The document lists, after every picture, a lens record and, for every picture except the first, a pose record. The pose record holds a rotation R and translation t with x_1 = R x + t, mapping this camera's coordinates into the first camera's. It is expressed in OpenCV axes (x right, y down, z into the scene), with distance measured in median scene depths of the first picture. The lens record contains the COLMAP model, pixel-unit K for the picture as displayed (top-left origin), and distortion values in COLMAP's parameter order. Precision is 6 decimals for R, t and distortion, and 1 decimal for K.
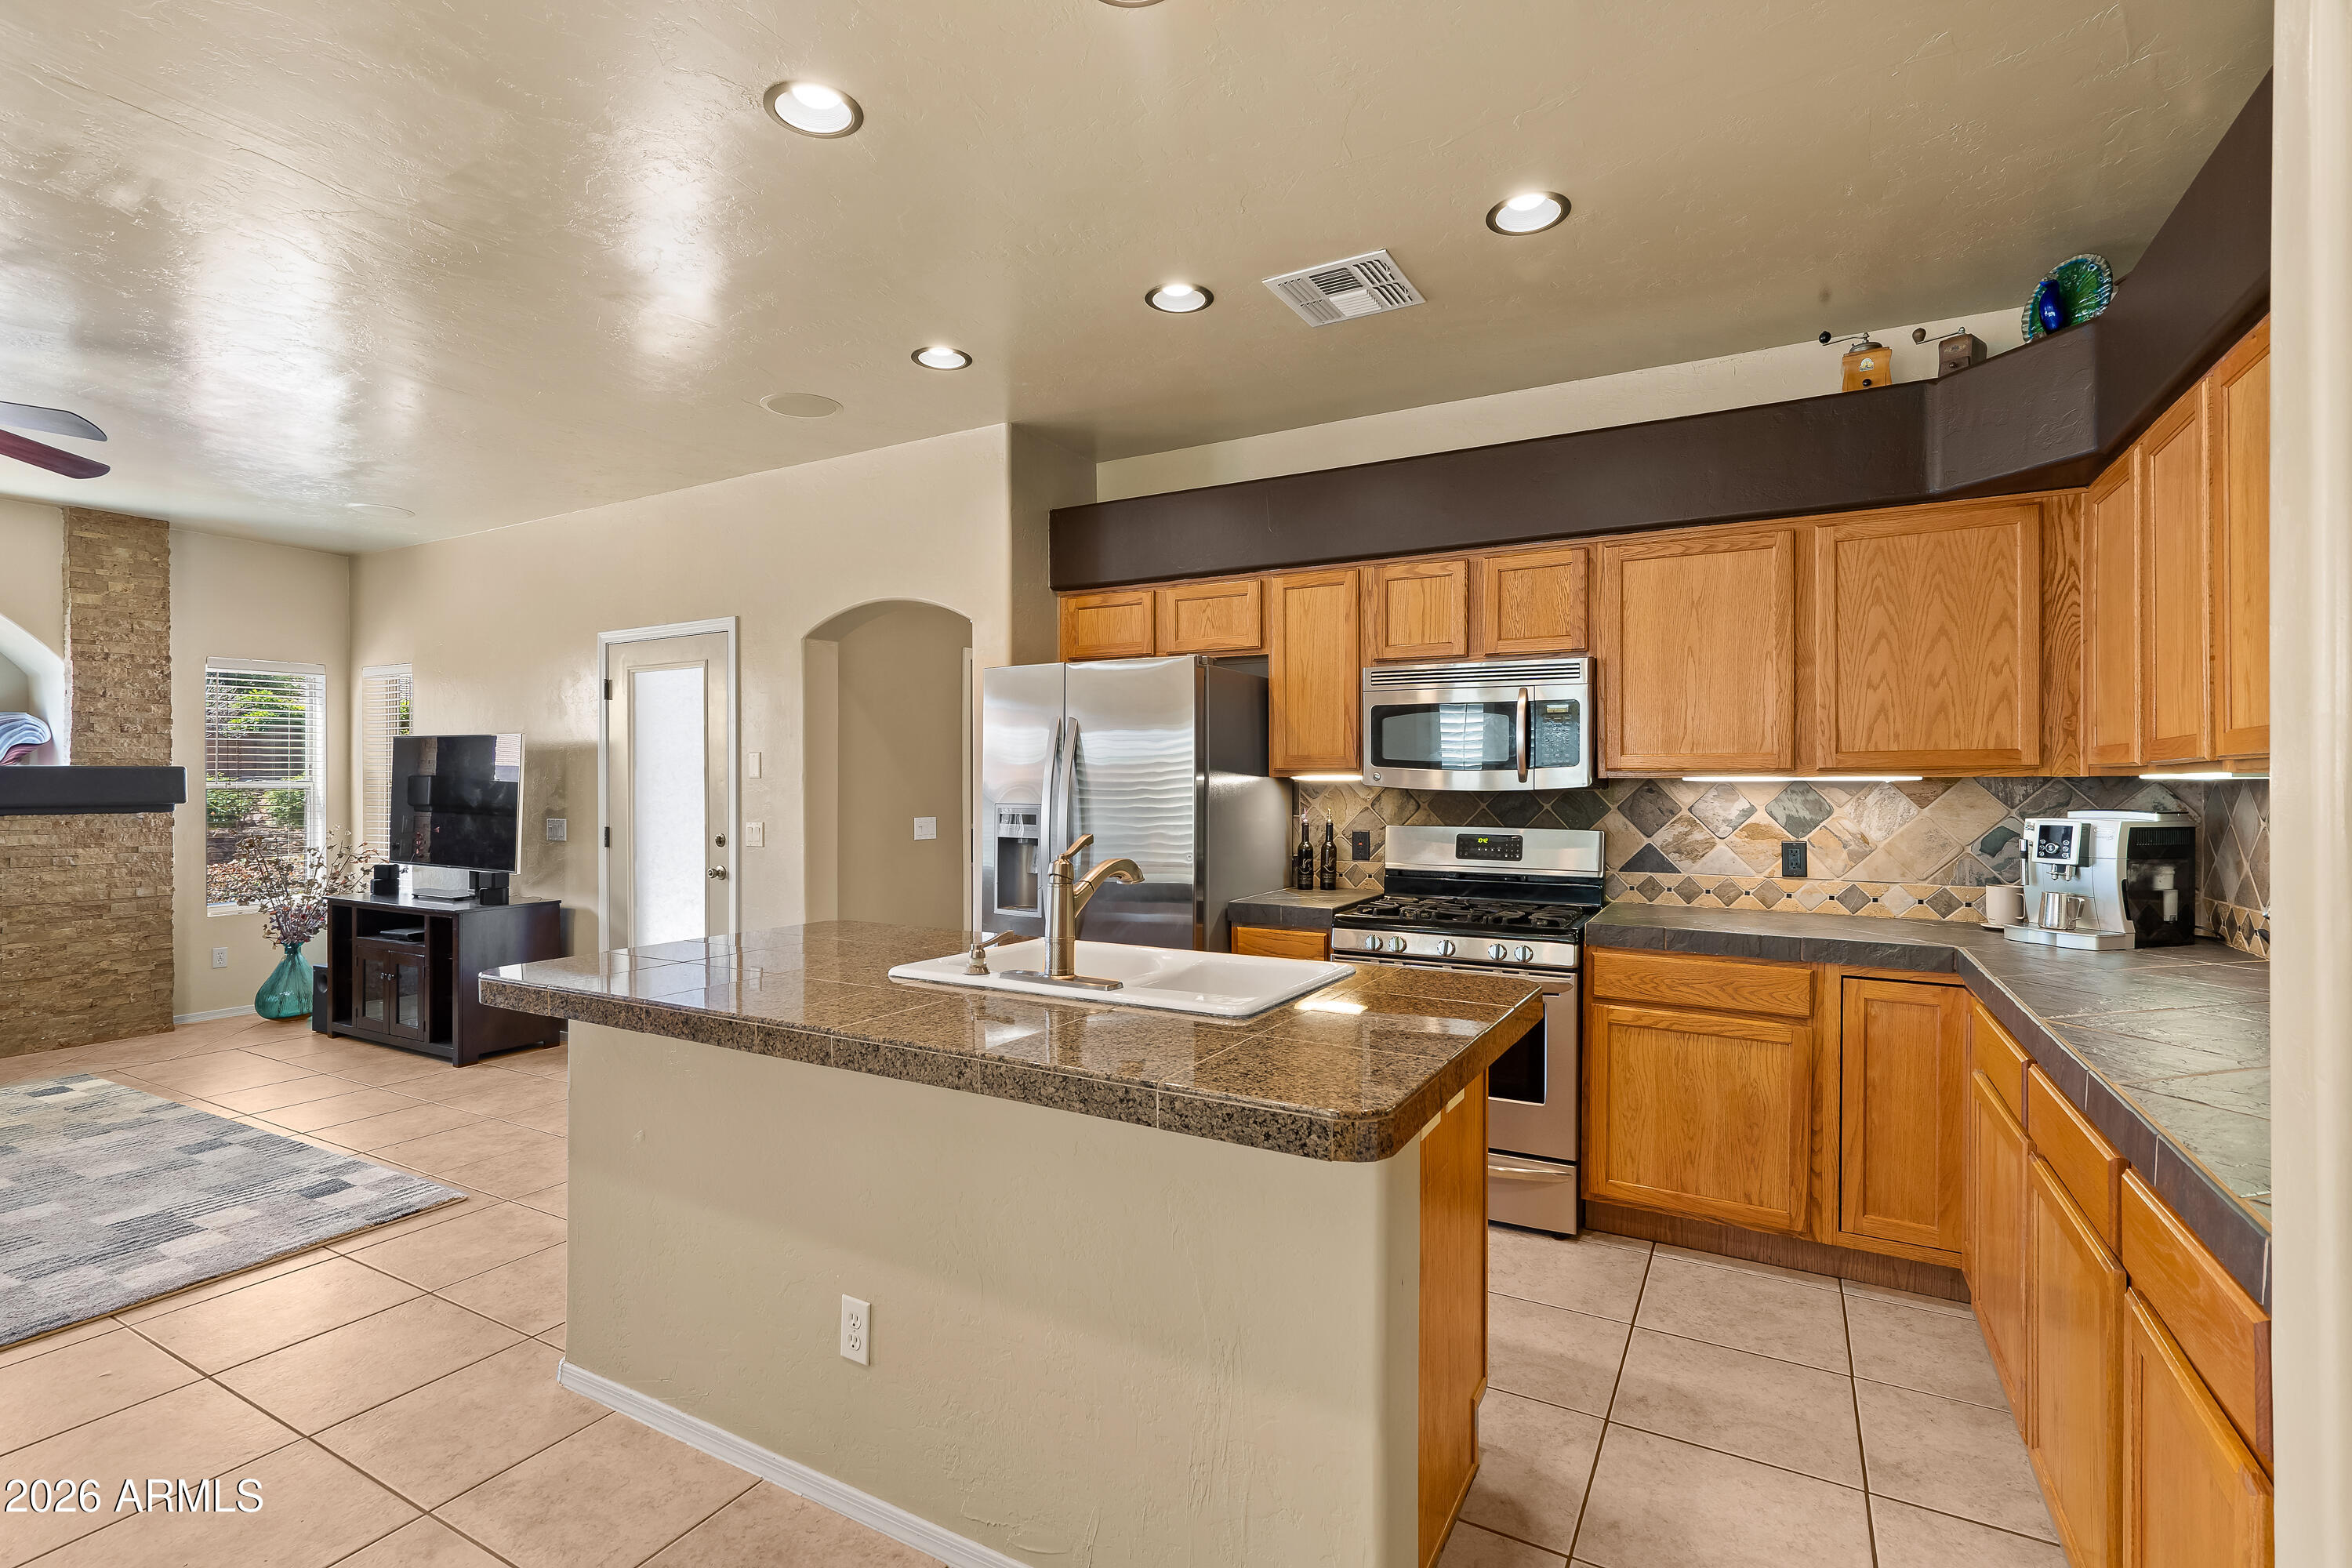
lens RADIAL K [[1085.0, 0, 1163.8], [0, 1085.0, 782.3], [0, 0, 1]] dist [0.000309, -0.000127]
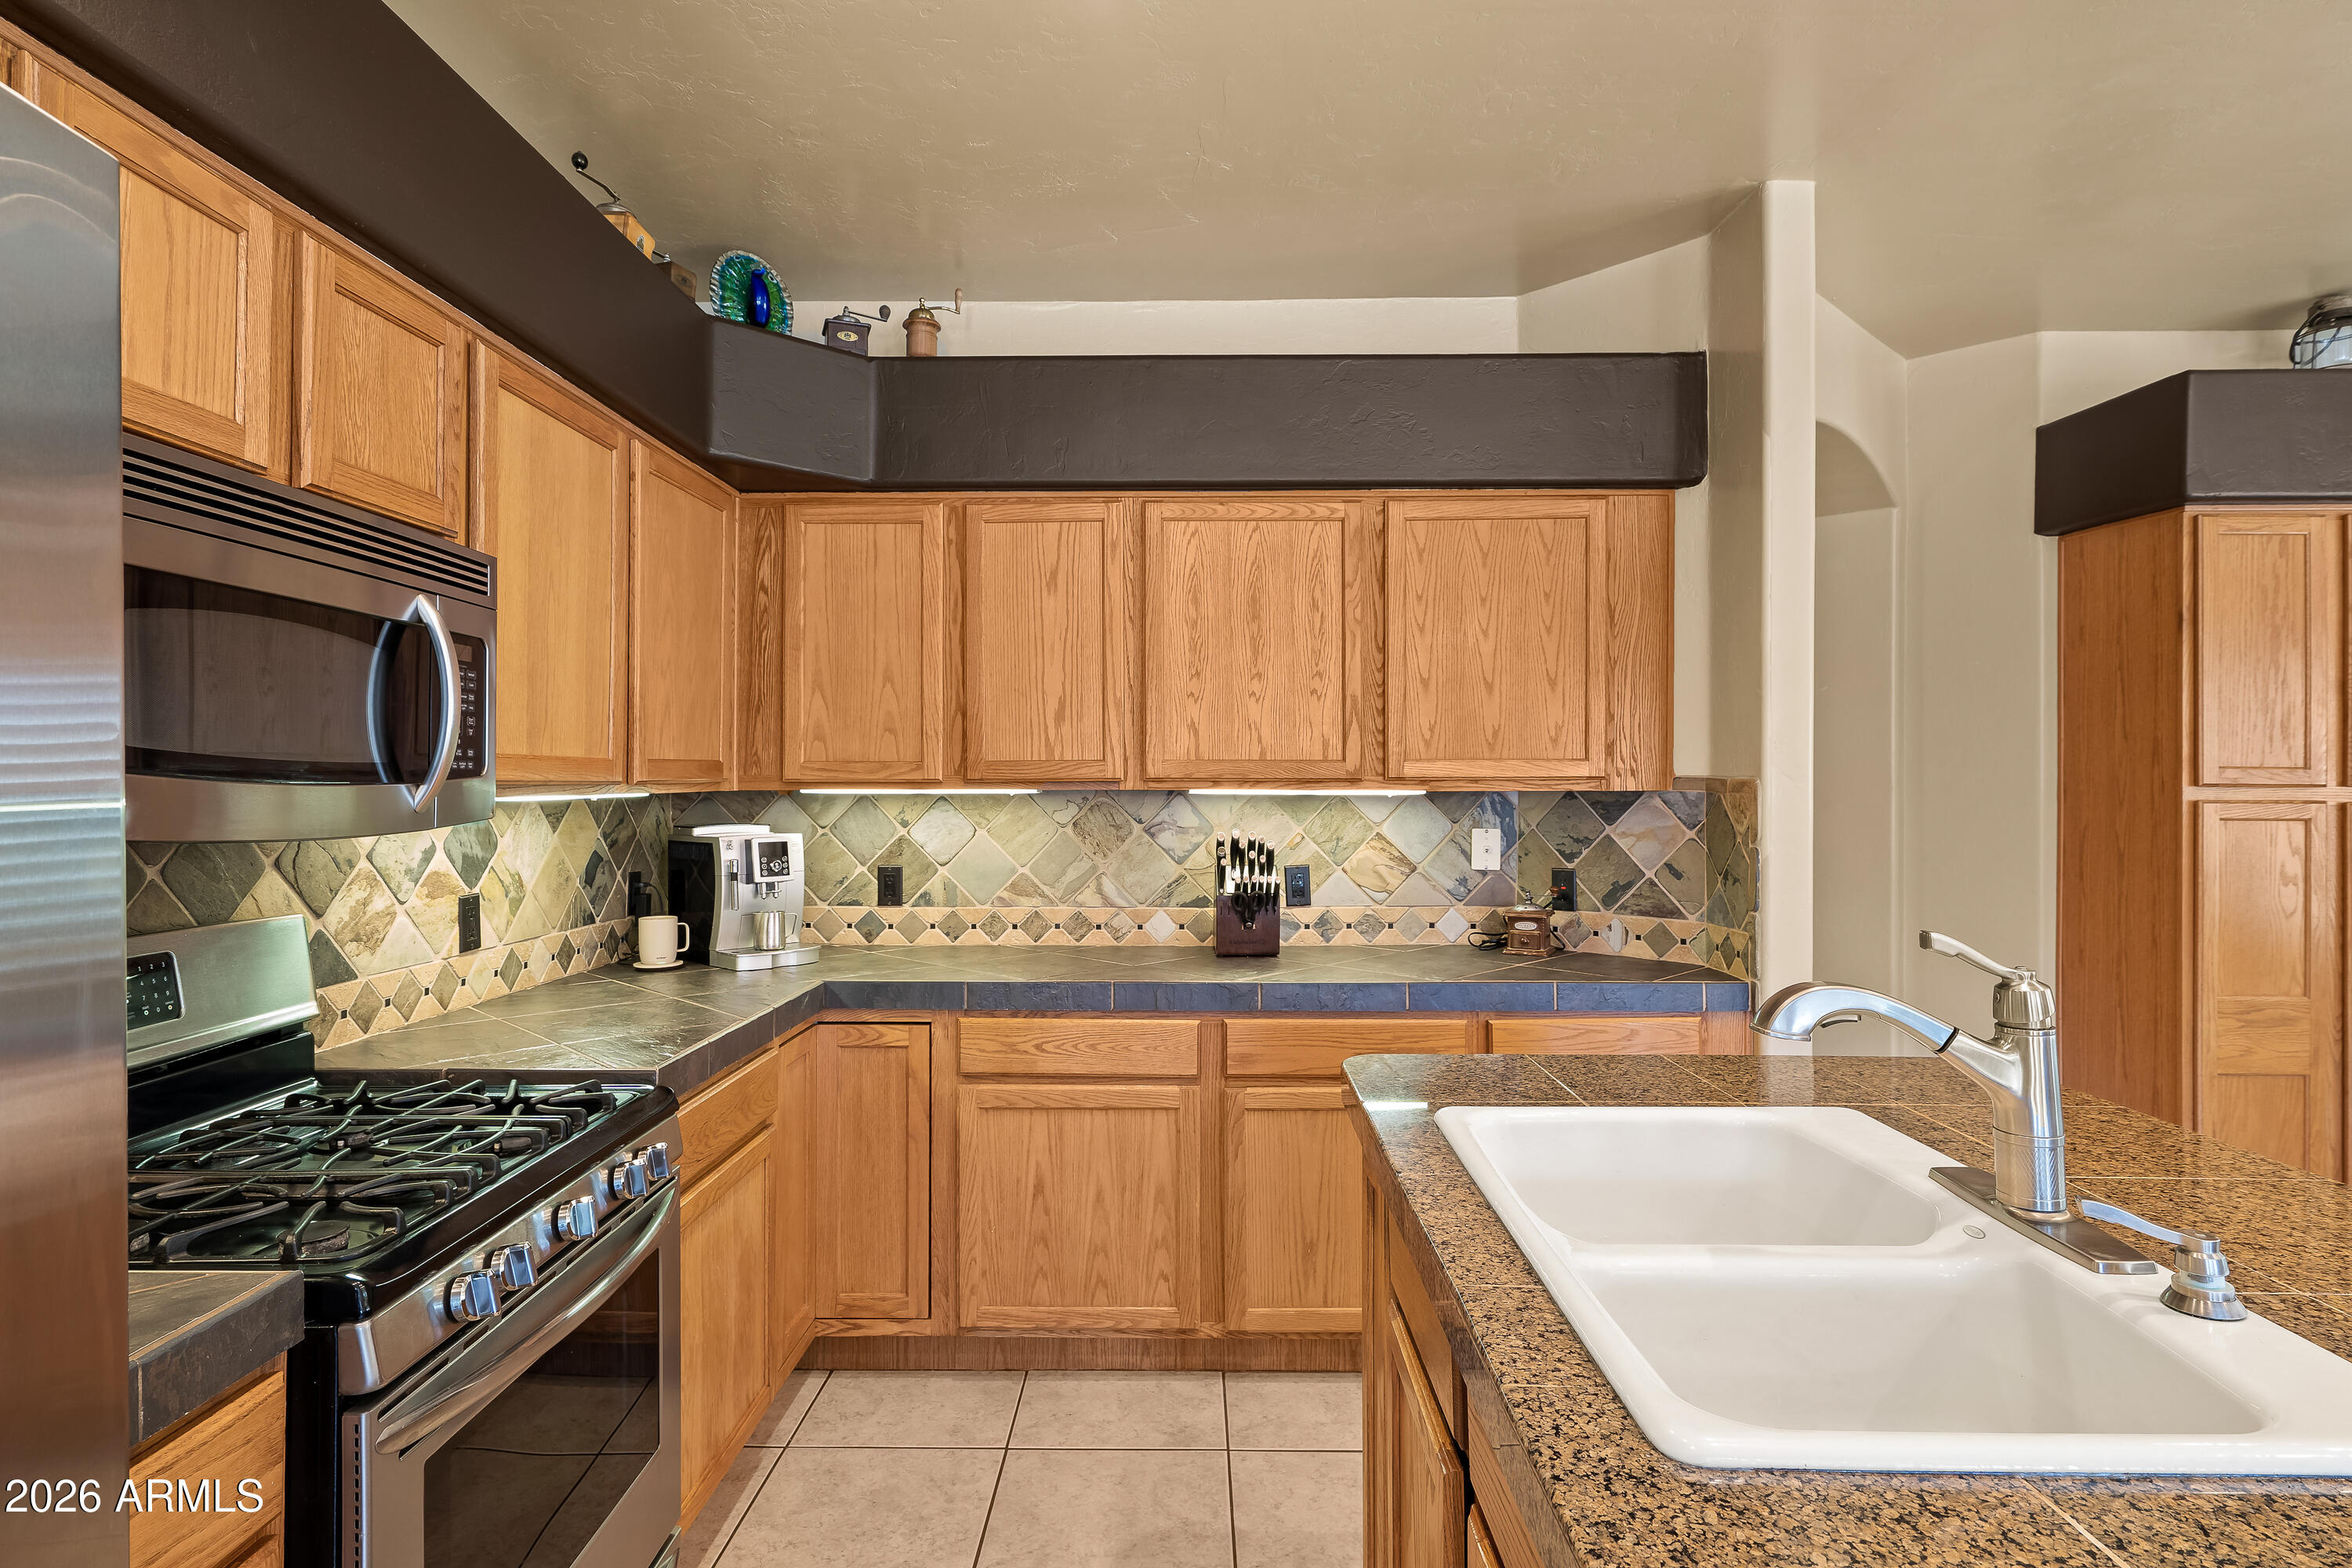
lens RADIAL K [[1232.6, 0, 1174.0], [0, 1232.6, 776.3], [0, 0, 1]] dist [0.003331, 0.000821]
pose [[-0.482065, 0.000852, 0.876135, -0.214016], [0.000605, 1.000000, -0.000640, -0.012183], [-0.876135, 0.000222, -0.482066, 0.845789]]
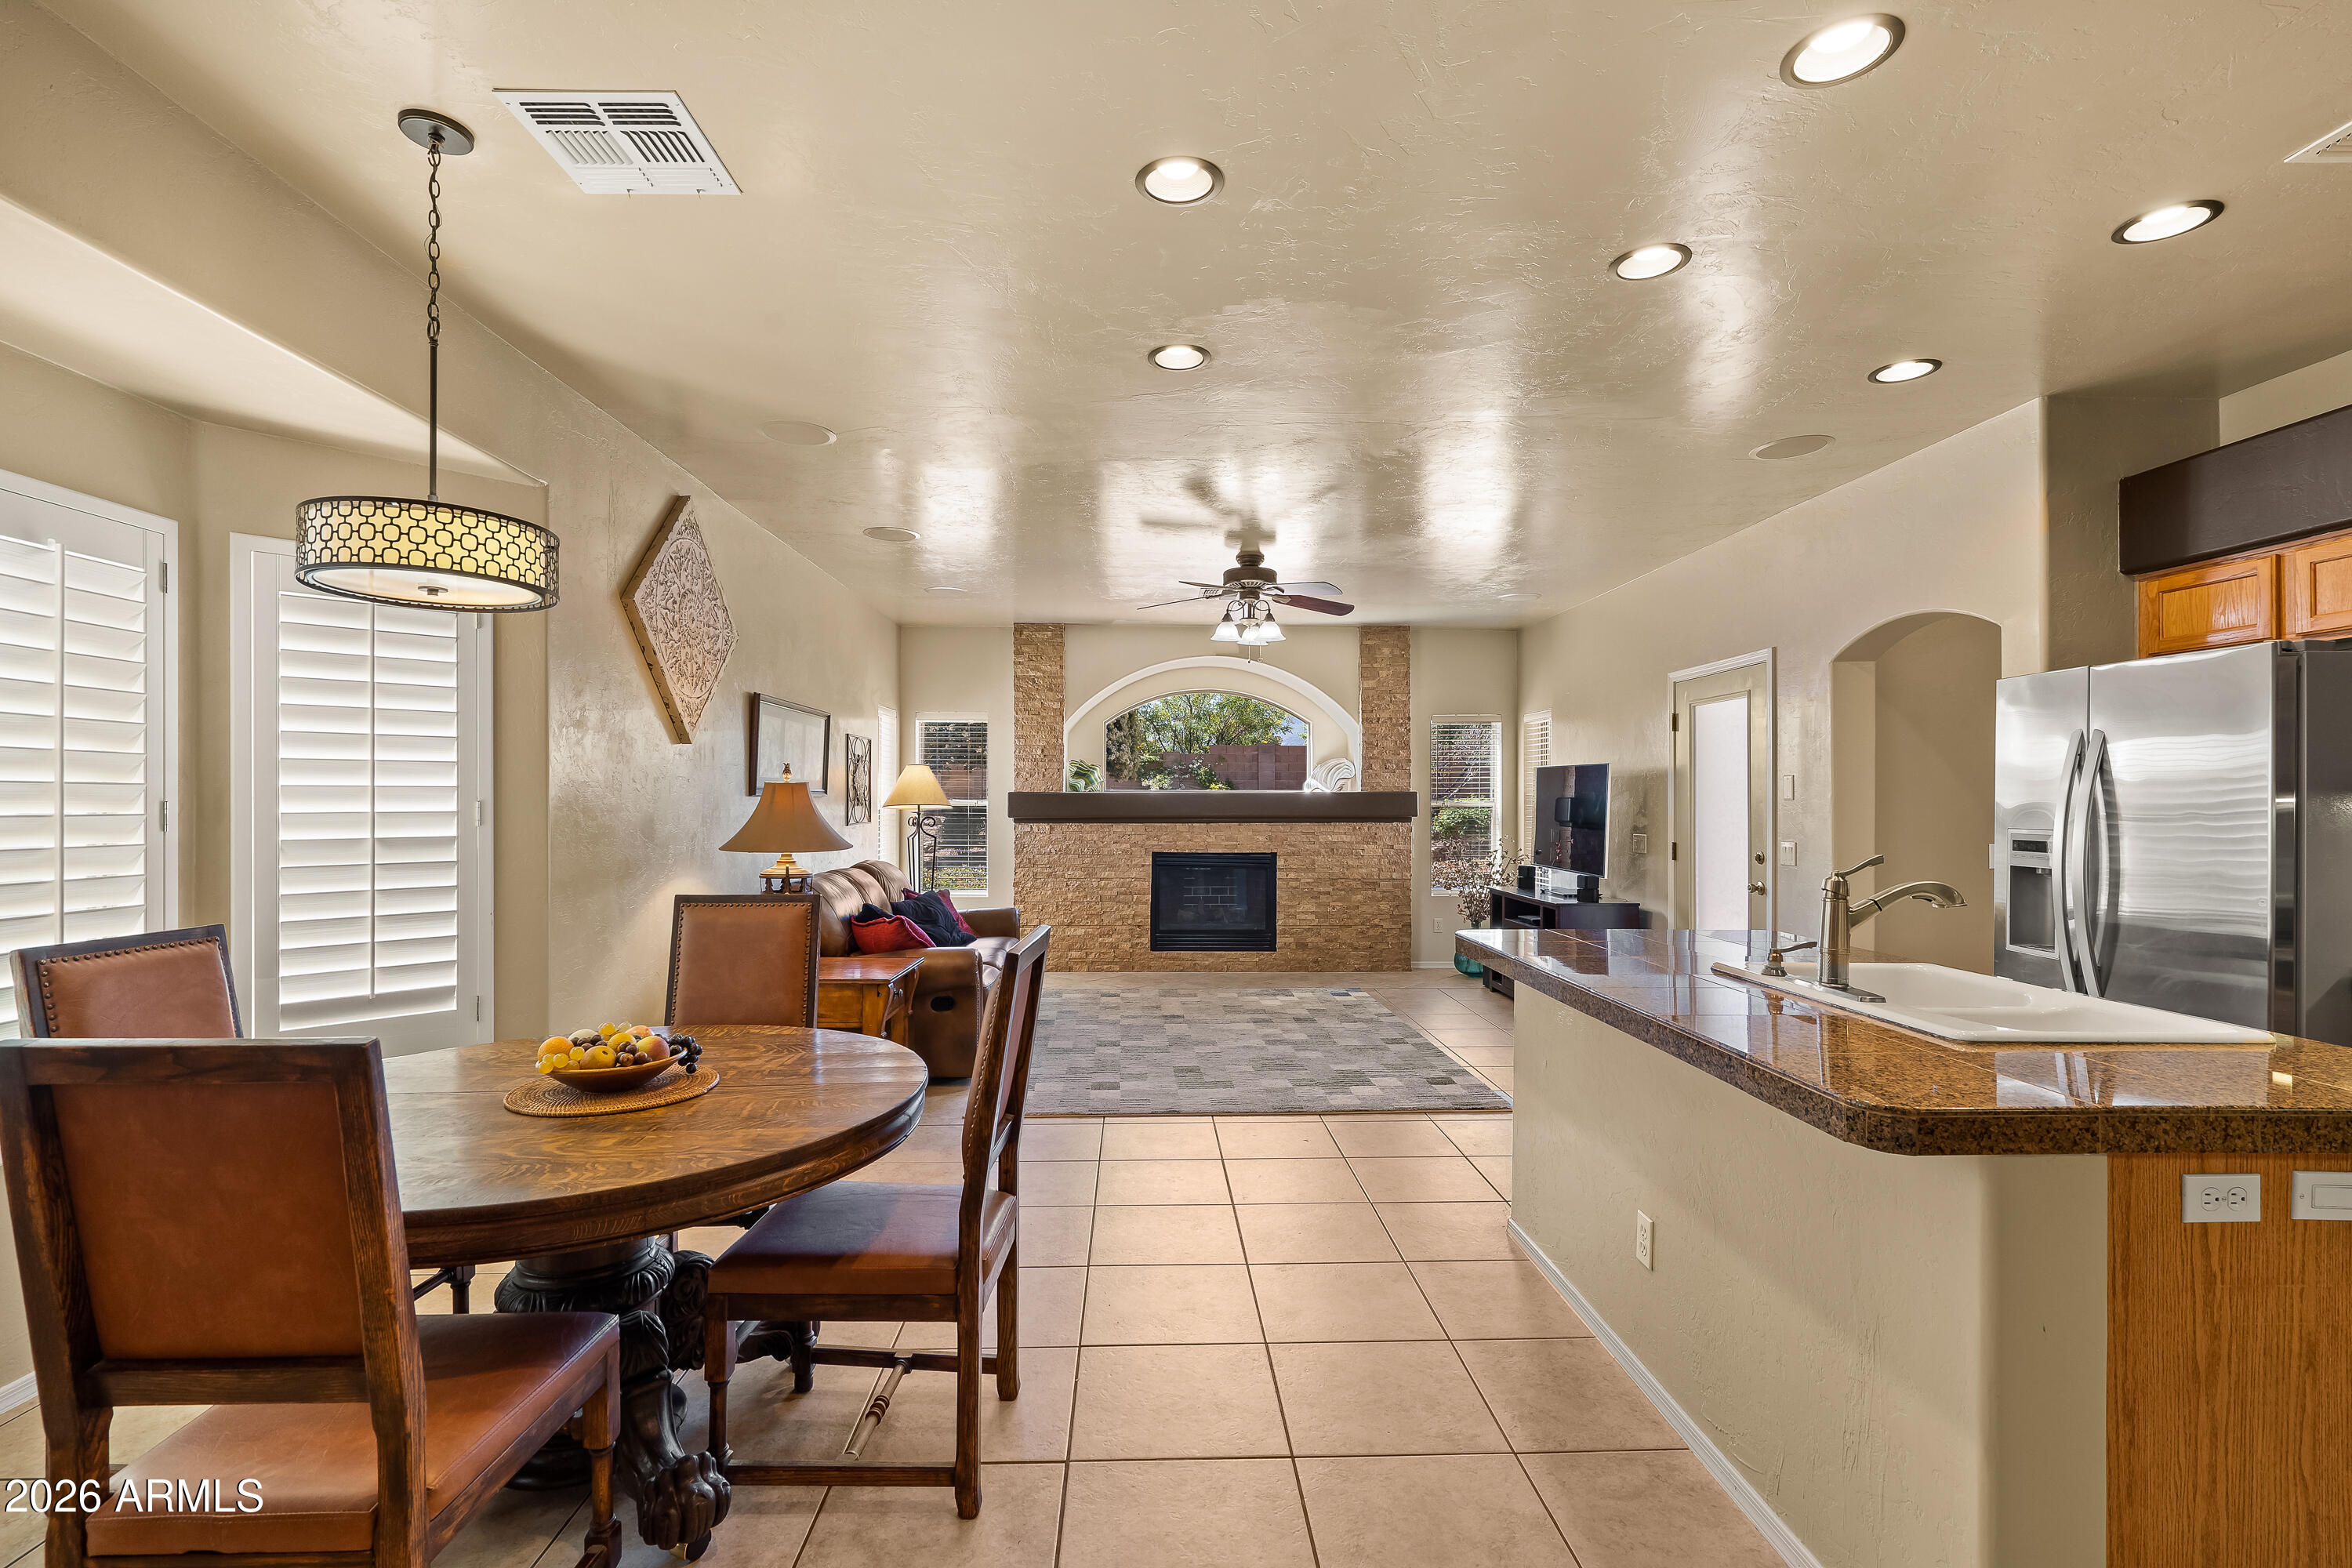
lens RADIAL K [[1082.4, 0, 1173.0], [0, 1082.4, 793.1], [0, 0, 1]] dist [-0.002445, 0.000402]
pose [[0.521924, -0.004377, -0.852981, 0.248308], [-0.004040, 0.999963, -0.007603, -0.000239], [0.852983, 0.007415, 0.521887, -0.060984]]
